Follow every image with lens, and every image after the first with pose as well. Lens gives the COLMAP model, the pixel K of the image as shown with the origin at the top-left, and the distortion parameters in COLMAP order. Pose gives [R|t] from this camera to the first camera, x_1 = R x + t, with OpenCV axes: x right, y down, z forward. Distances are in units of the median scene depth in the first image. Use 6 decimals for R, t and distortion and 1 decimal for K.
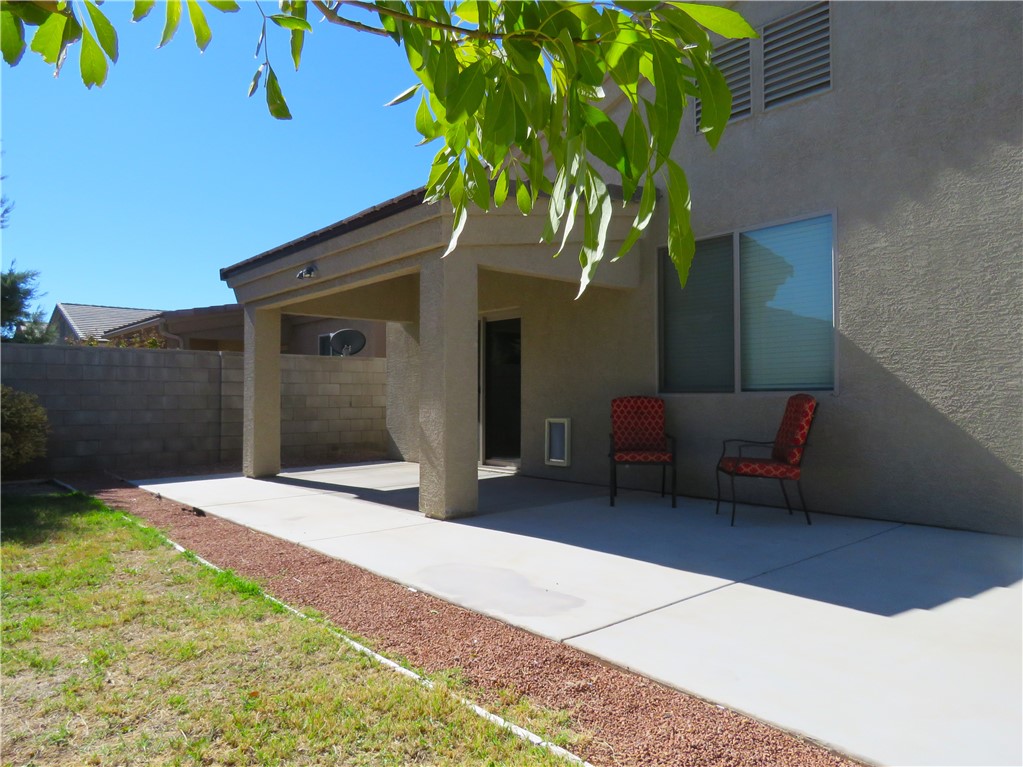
lens RADIAL K [[665.6, 0, 508.7], [0, 665.6, 384.9], [0, 0, 1]] dist [-0.011369, 0.001313]
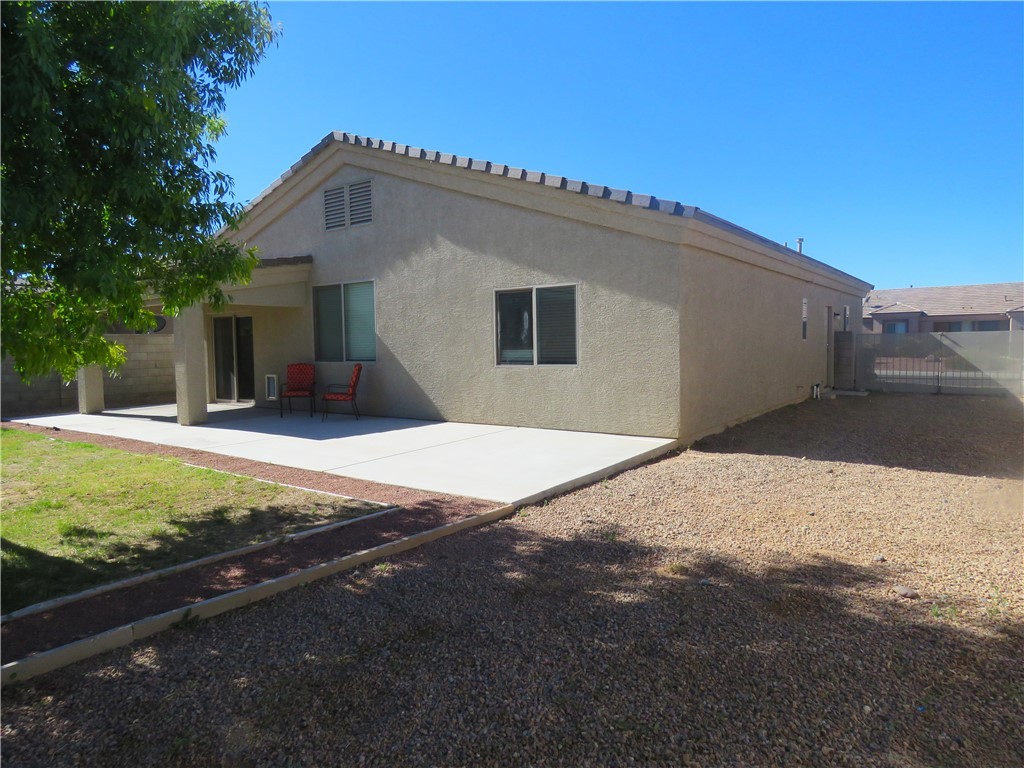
lens RADIAL K [[629.4, 0, 504.1], [0, 629.4, 386.2], [0, 0, 1]] dist [-0.013752, -0.000954]
pose [[0.973744, -0.026908, 0.226049, 0.350258], [0.007756, 0.996335, 0.085186, -0.068288], [-0.227513, -0.081196, 0.970384, -0.934293]]
